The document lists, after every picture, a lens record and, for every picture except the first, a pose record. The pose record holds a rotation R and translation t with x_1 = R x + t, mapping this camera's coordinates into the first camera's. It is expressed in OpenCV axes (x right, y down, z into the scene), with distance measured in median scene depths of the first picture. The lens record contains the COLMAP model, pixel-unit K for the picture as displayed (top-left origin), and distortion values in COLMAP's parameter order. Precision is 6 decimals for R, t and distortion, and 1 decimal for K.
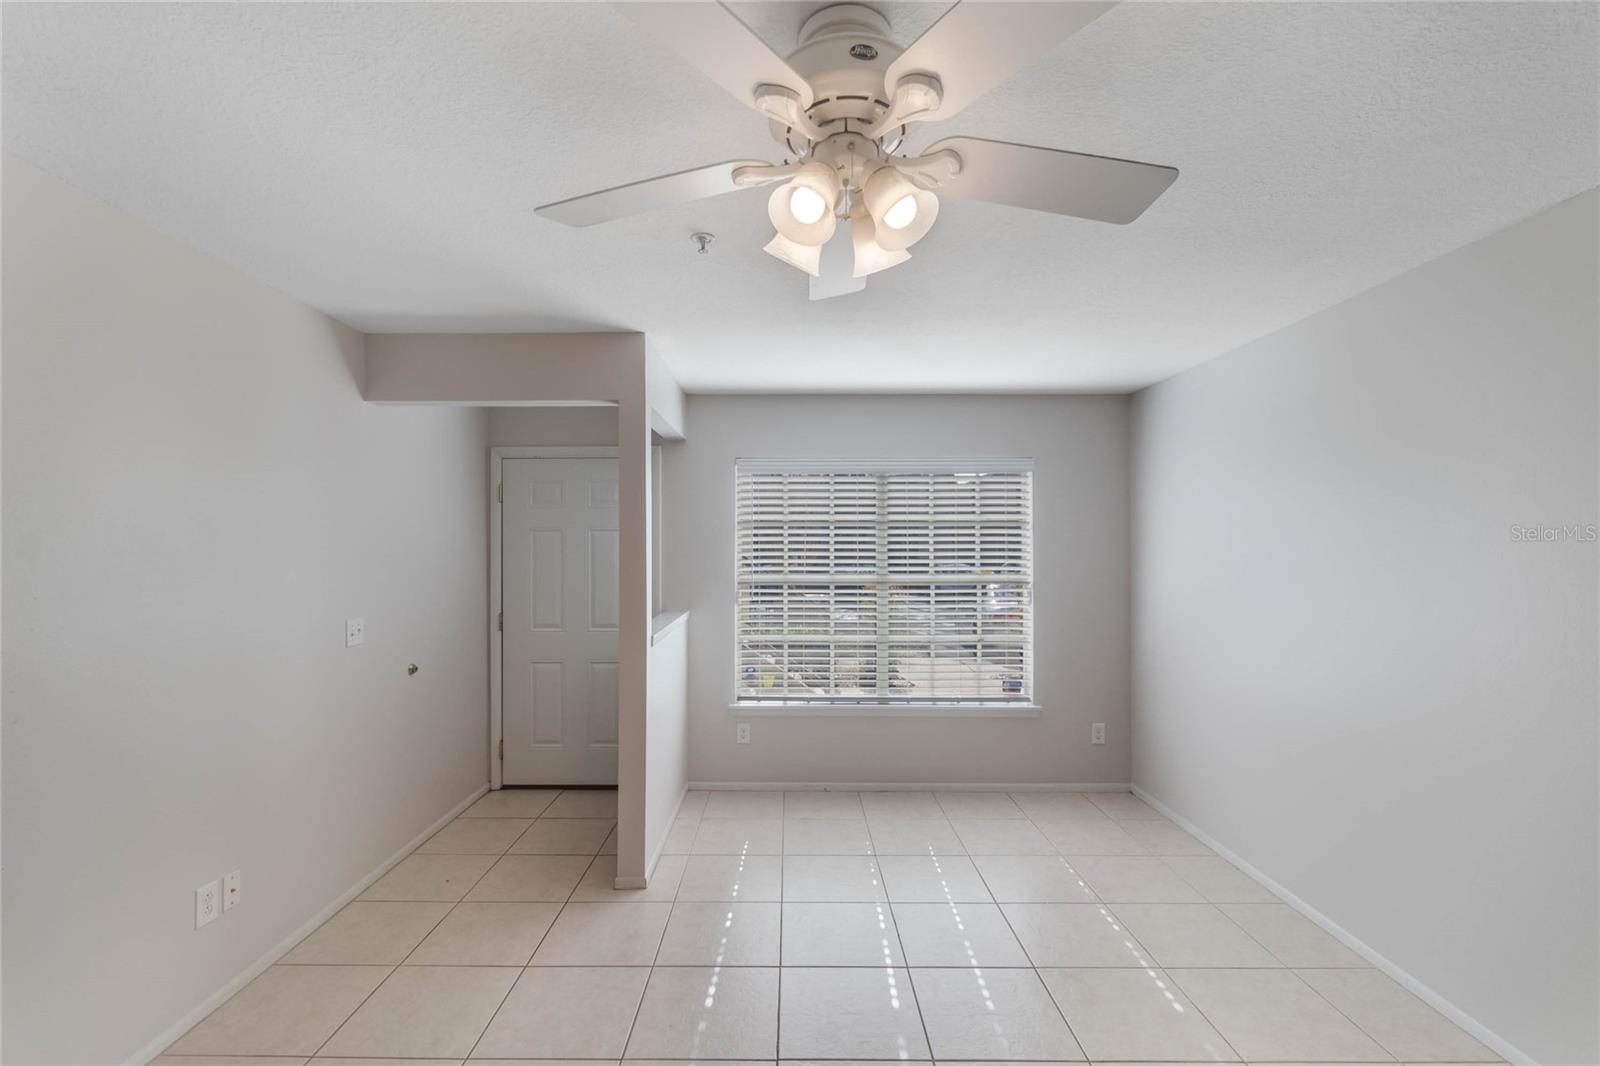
lens RADIAL K [[710.7, 0, 795.4], [0, 710.7, 543.7], [0, 0, 1]] dist [-0.002836, -0.000746]
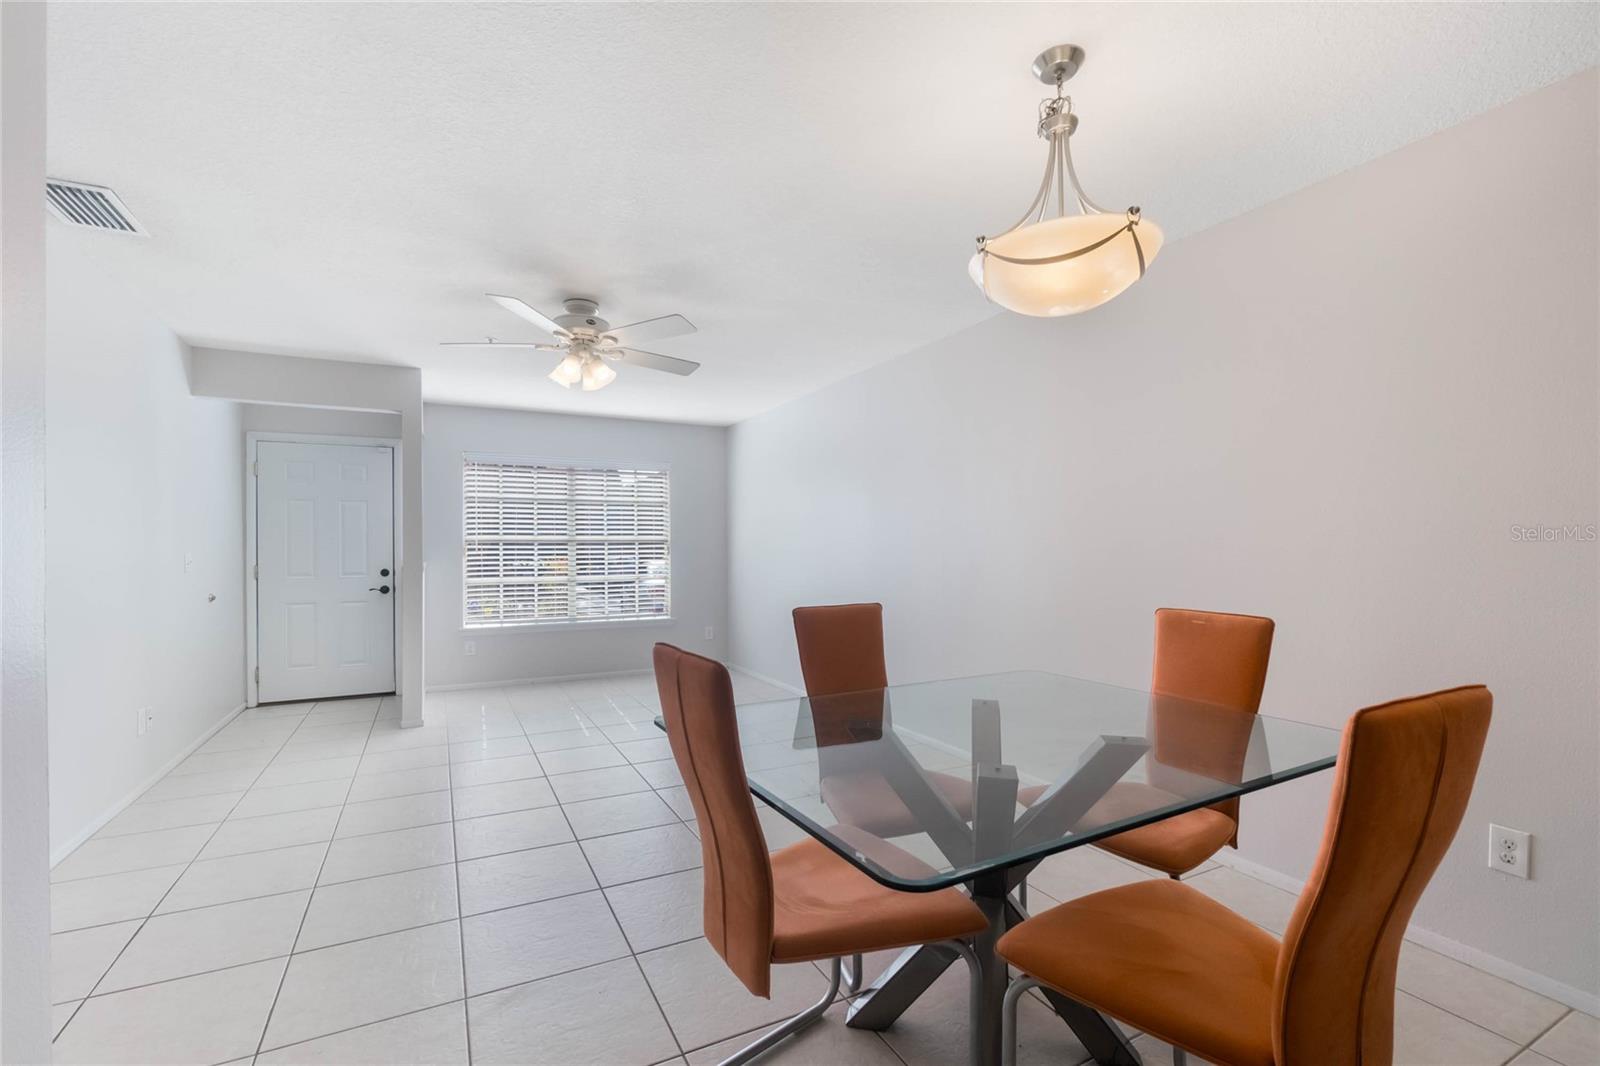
lens RADIAL K [[692.2, 0, 792.4], [0, 692.2, 548.5], [0, 0, 1]] dist [-0.019481, -0.000227]
pose [[0.893855, -0.002425, 0.448349, -0.115855], [-0.001318, 0.999967, 0.008037, 0.059674], [-0.448354, -0.007775, 0.893822, -0.509323]]
